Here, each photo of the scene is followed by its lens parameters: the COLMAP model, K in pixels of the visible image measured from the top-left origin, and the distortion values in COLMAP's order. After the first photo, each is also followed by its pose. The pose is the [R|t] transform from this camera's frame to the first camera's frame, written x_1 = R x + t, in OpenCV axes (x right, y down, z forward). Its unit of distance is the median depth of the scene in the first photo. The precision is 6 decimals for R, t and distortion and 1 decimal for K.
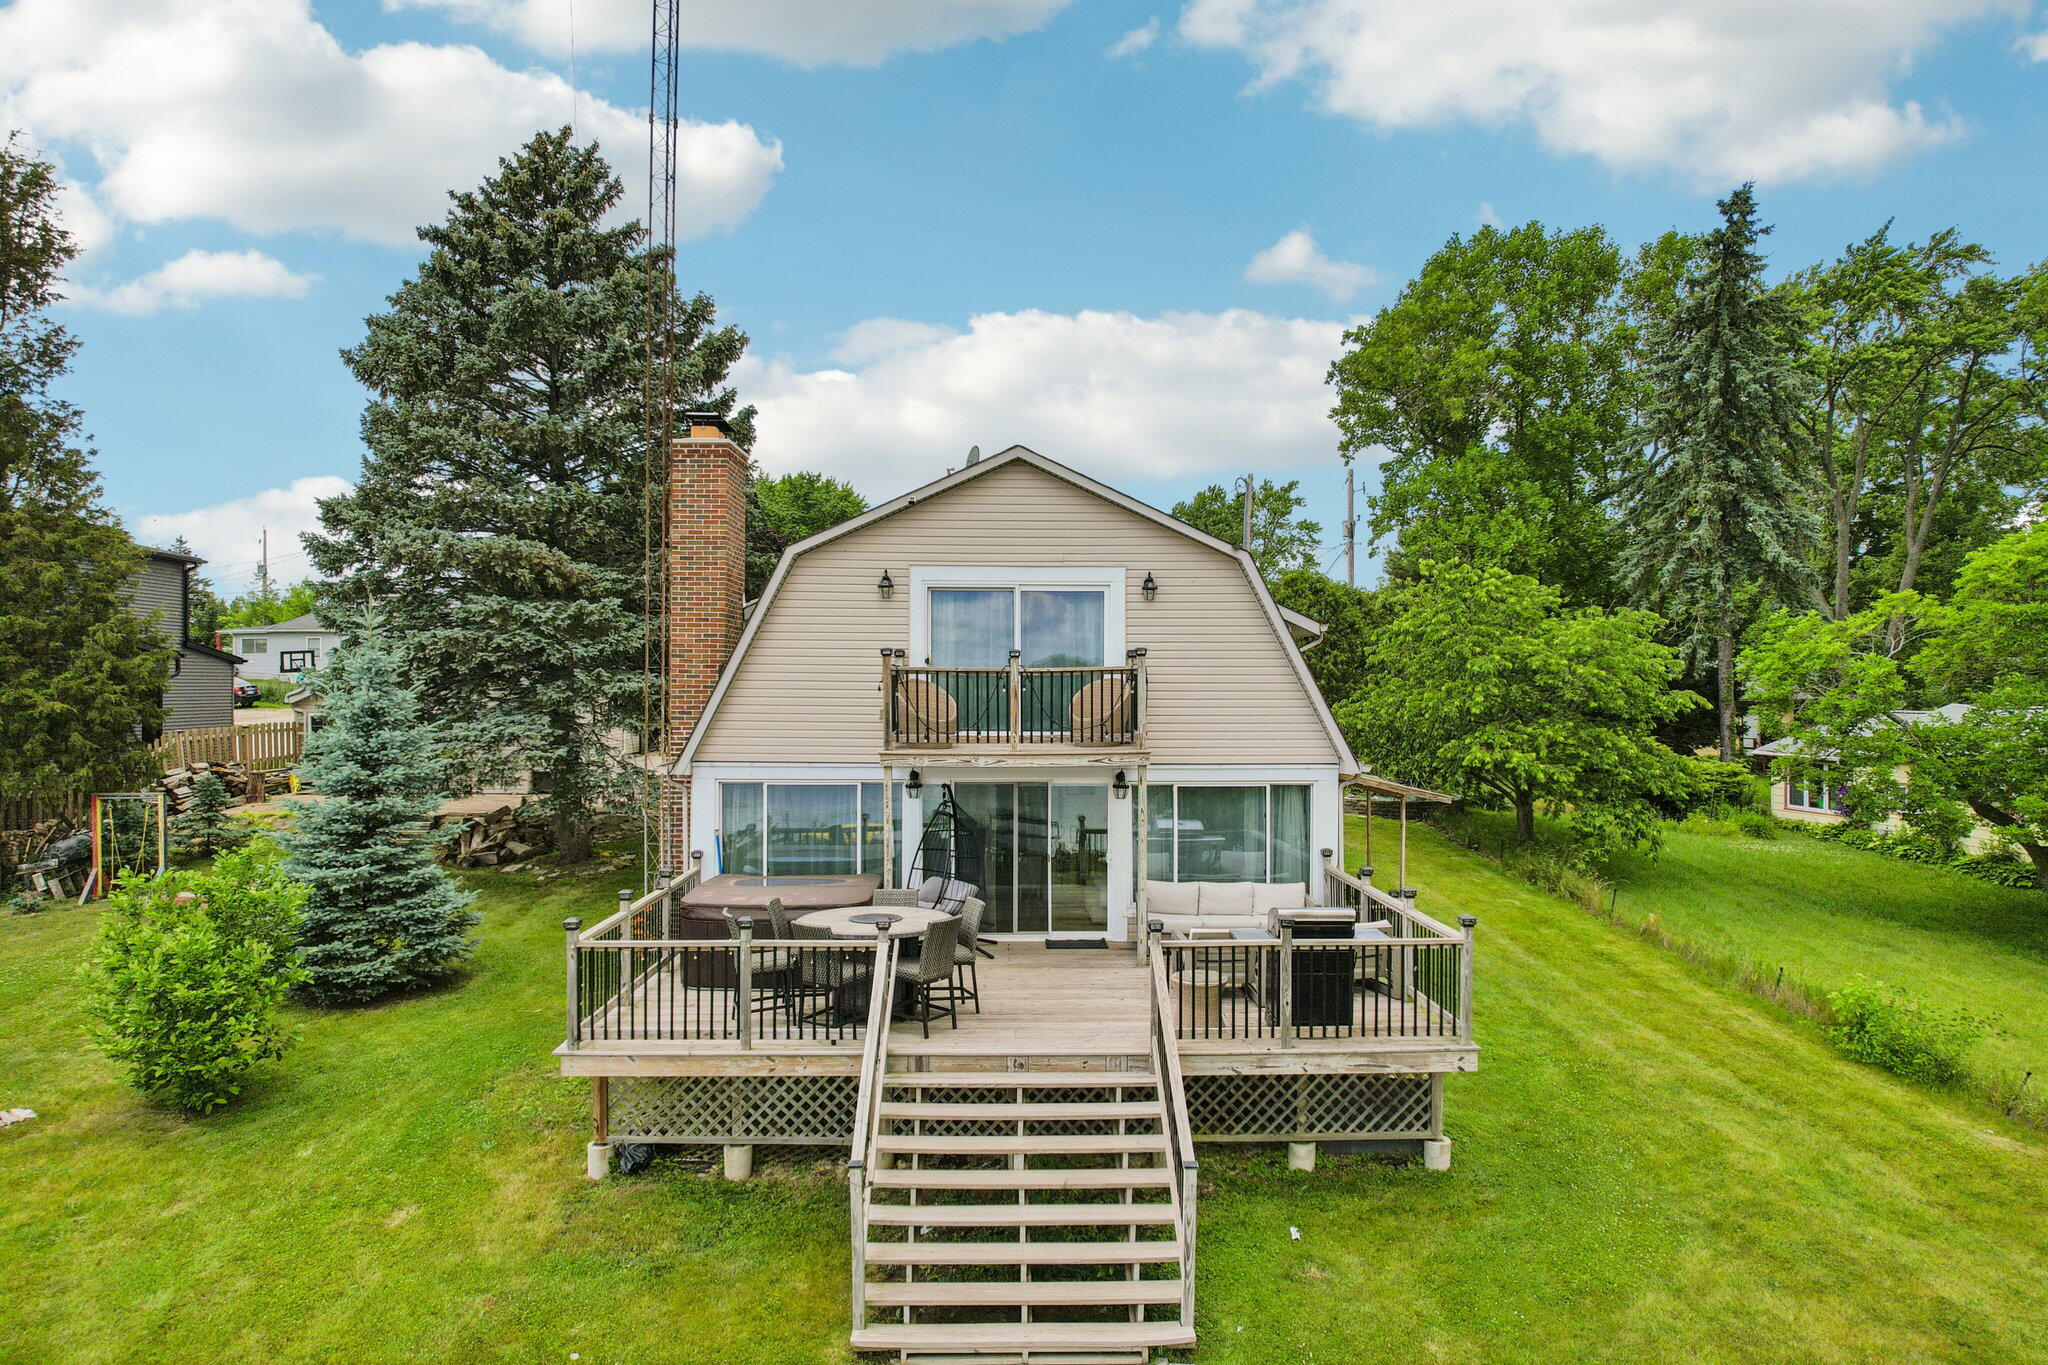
lens RADIAL K [[1318.0, 0, 1026.1], [0, 1318.0, 708.0], [0, 0, 1]] dist [-0.049612, 0.035485]
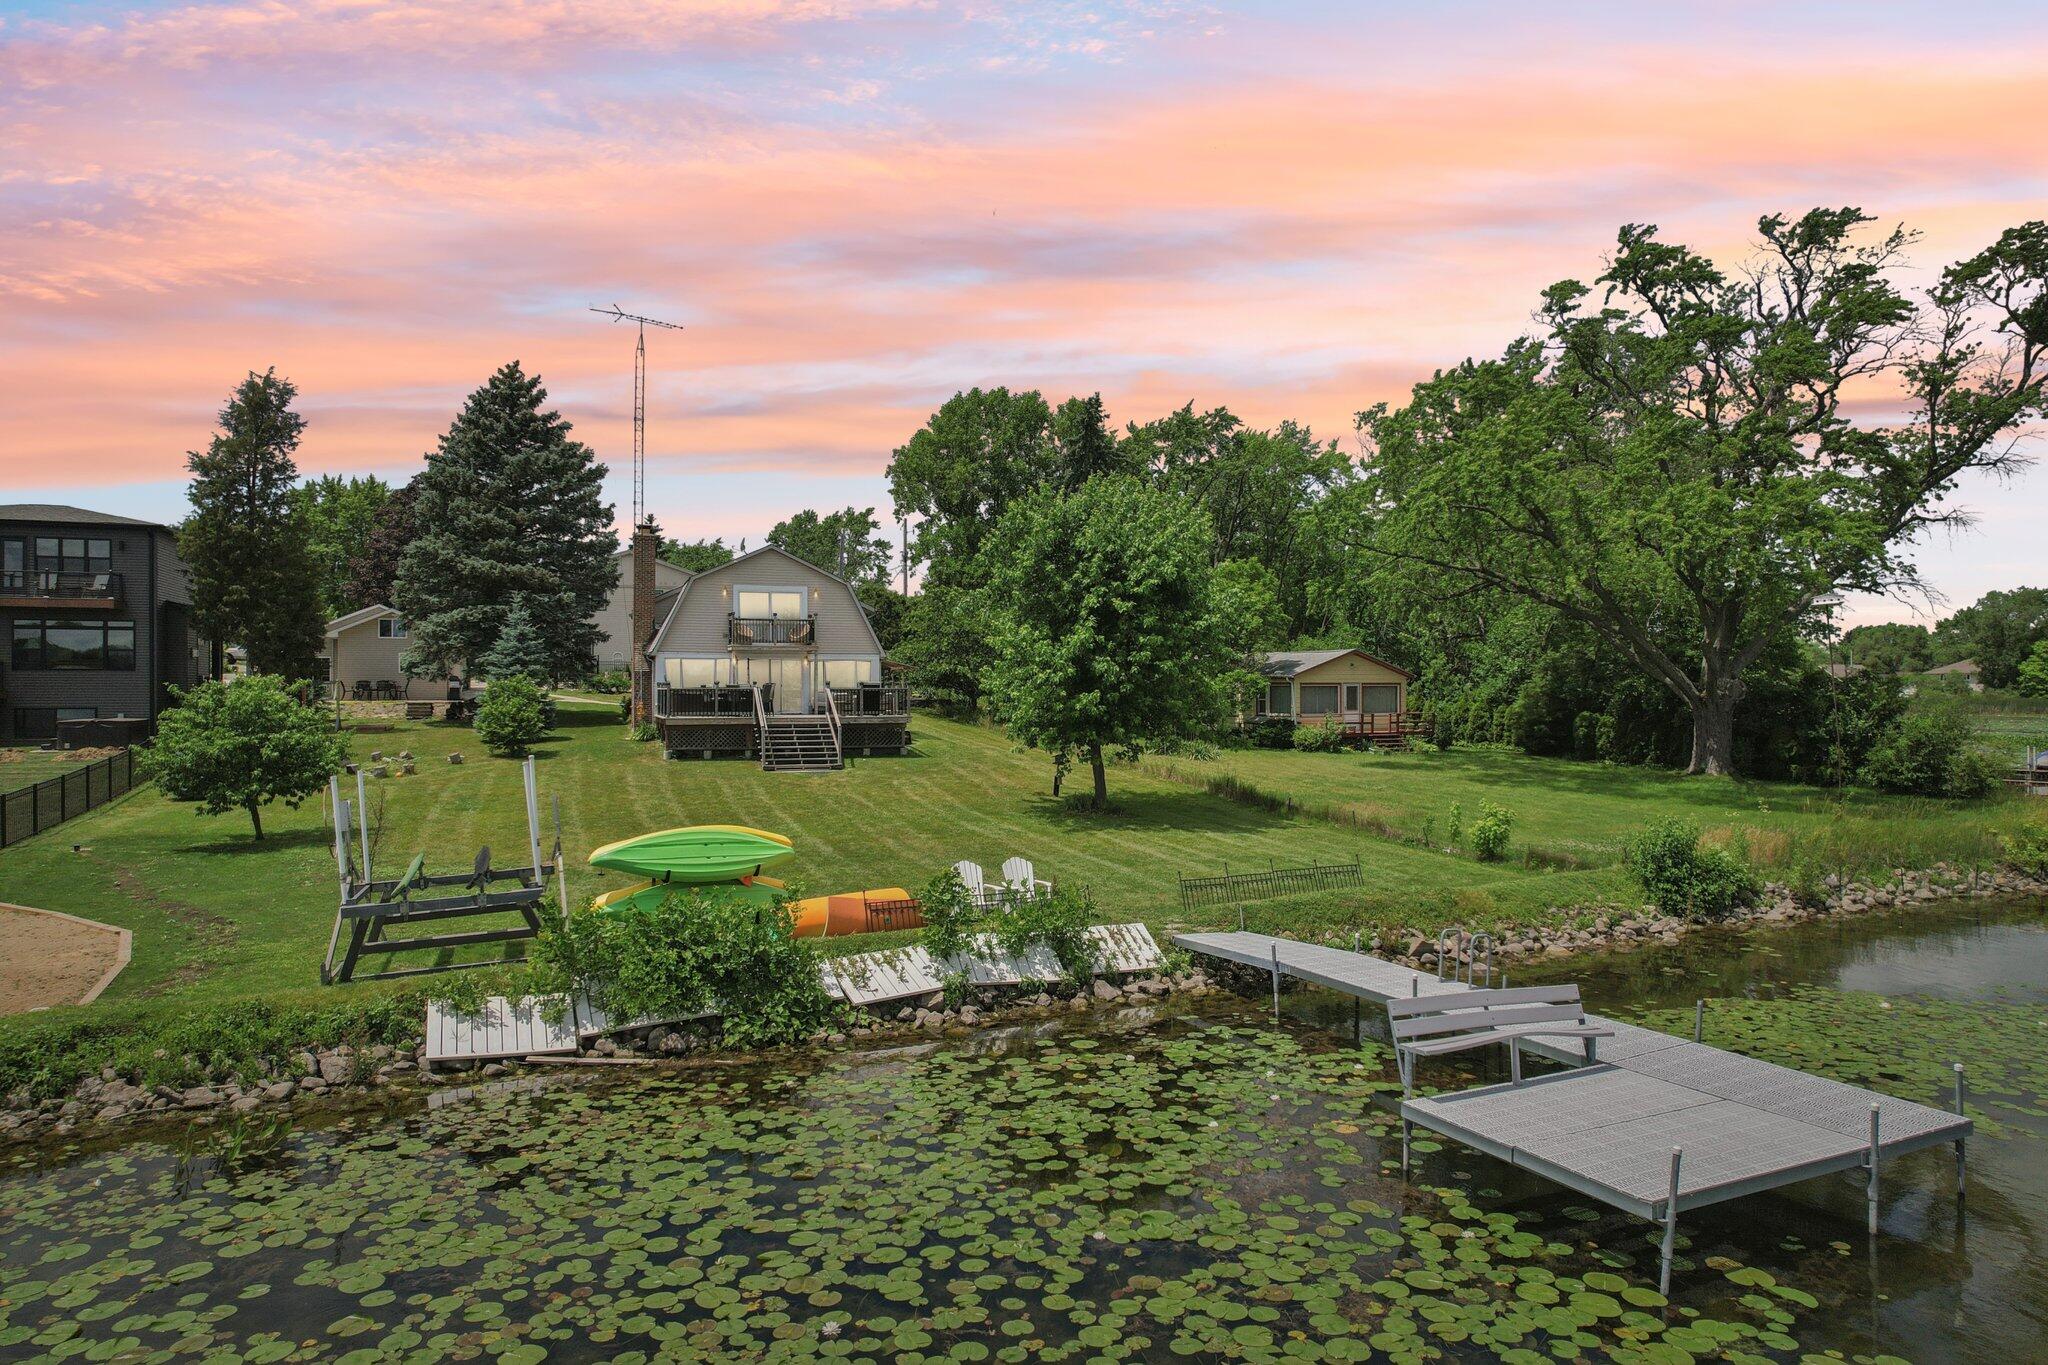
lens RADIAL K [[1318.0, 0, 1026.1], [0, 1318.0, 708.0], [0, 0, 1]] dist [-0.049612, 0.035485]
pose [[0.950642, -0.003008, 0.310276, -0.130211], [0.003557, 0.999993, -0.001205, 0.059363], [-0.310270, 0.002249, 0.950646, -0.679812]]
